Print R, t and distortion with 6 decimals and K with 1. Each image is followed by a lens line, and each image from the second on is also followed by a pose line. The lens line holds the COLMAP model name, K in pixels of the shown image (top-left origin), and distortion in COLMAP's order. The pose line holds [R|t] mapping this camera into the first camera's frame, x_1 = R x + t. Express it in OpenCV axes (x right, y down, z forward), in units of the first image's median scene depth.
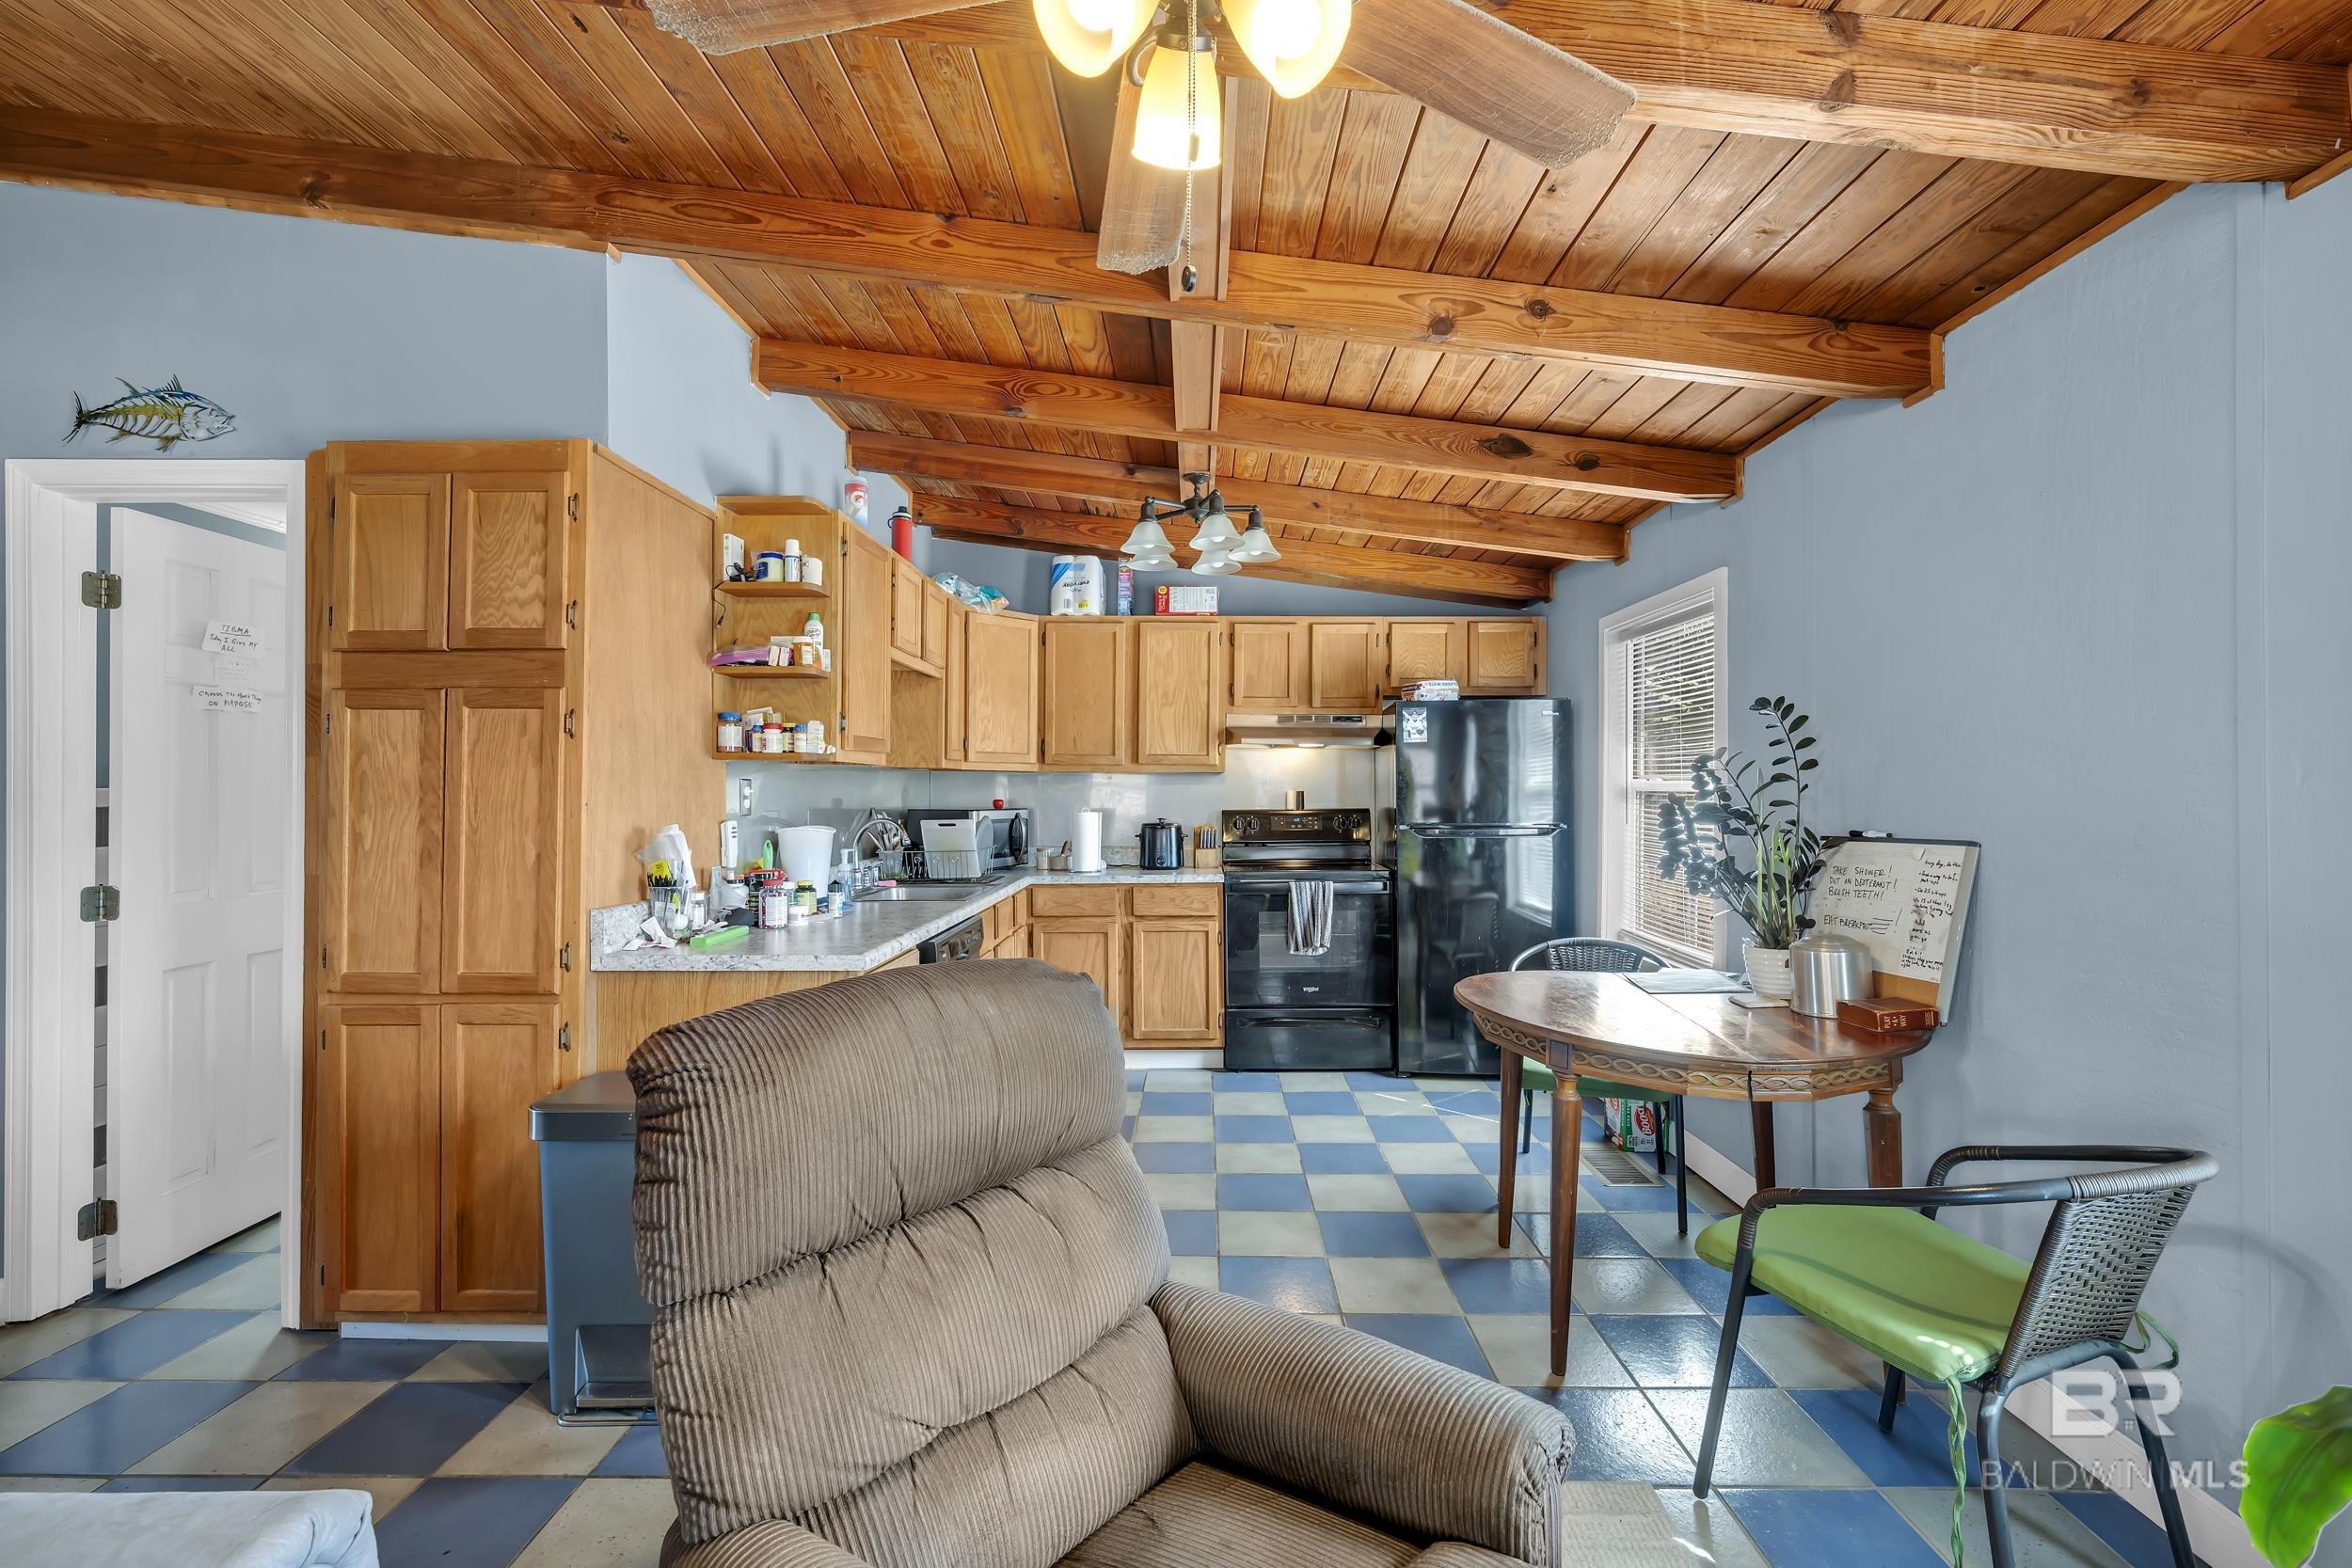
lens RADIAL K [[962.4, 0, 1178.9], [0, 962.4, 785.2], [0, 0, 1]] dist [-0.002554, -0.000109]
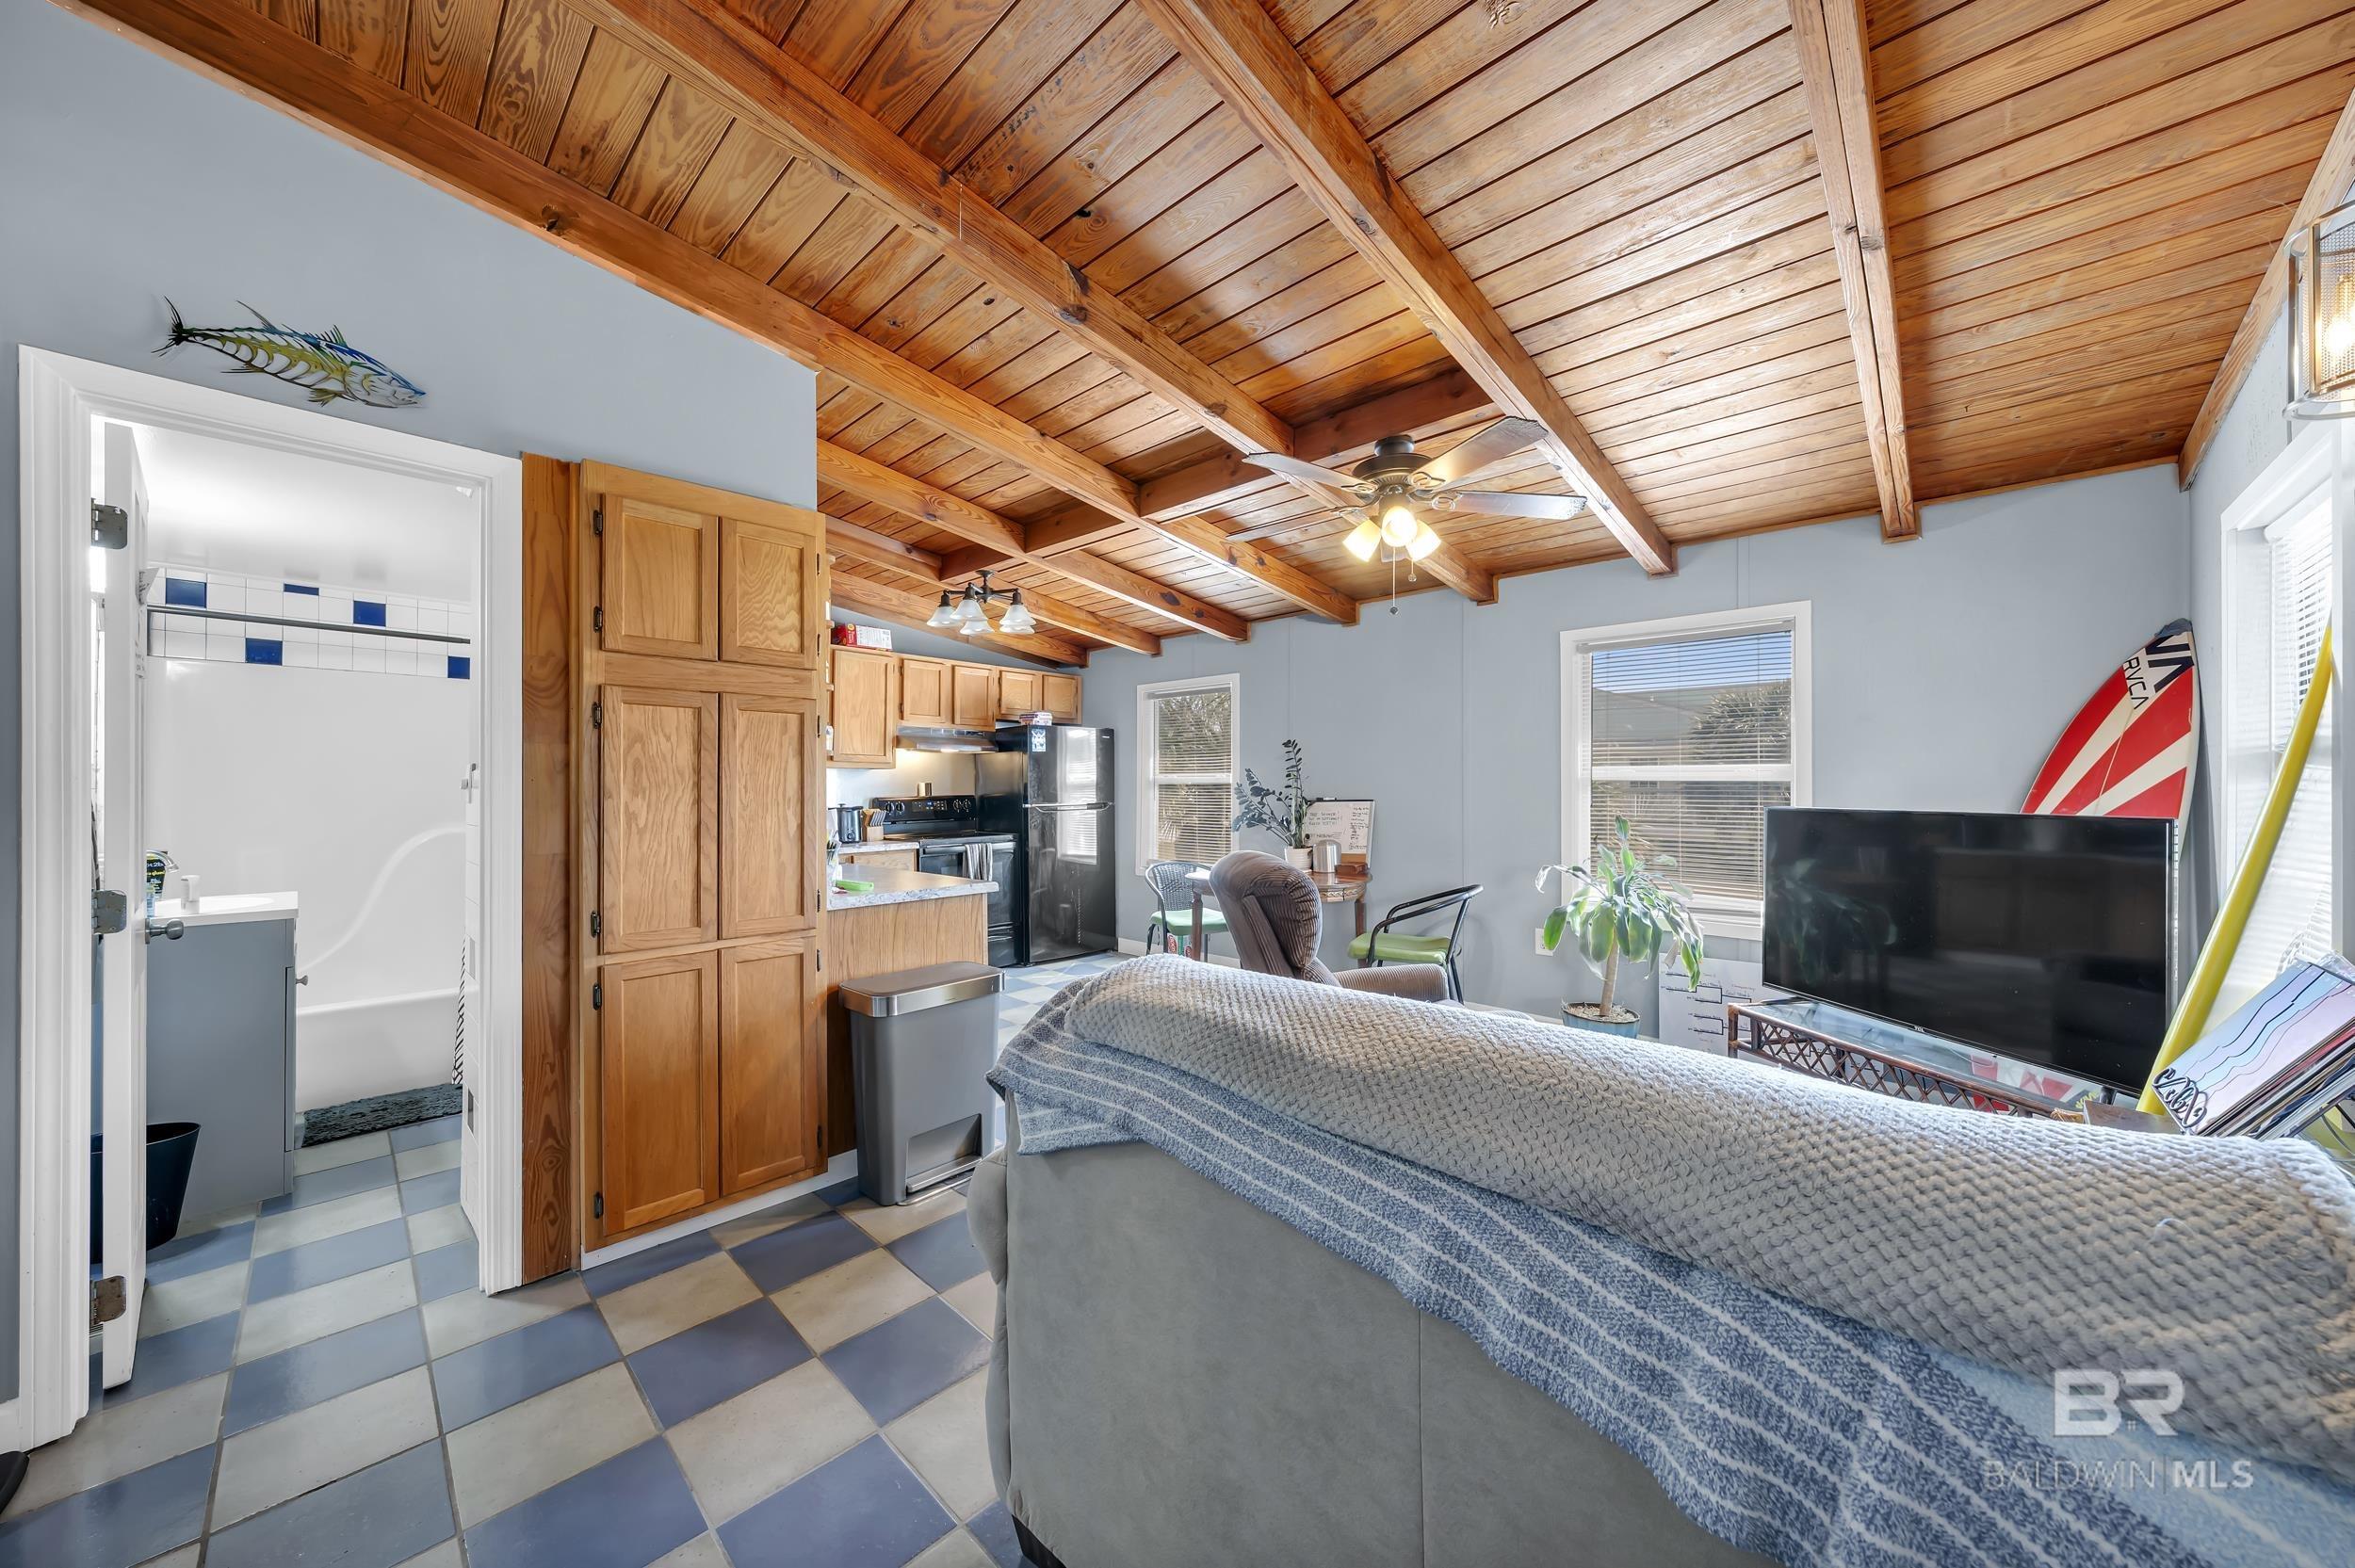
lens RADIAL K [[821.3, 0, 1168.4], [0, 821.3, 784.8], [0, 0, 1]] dist [-0.003207, -0.000604]
pose [[0.686581, 0.000533, 0.727053, -1.068329], [-0.001785, 0.999998, 0.000952, 0.014527], [-0.727051, -0.001951, 0.686580, -0.131428]]
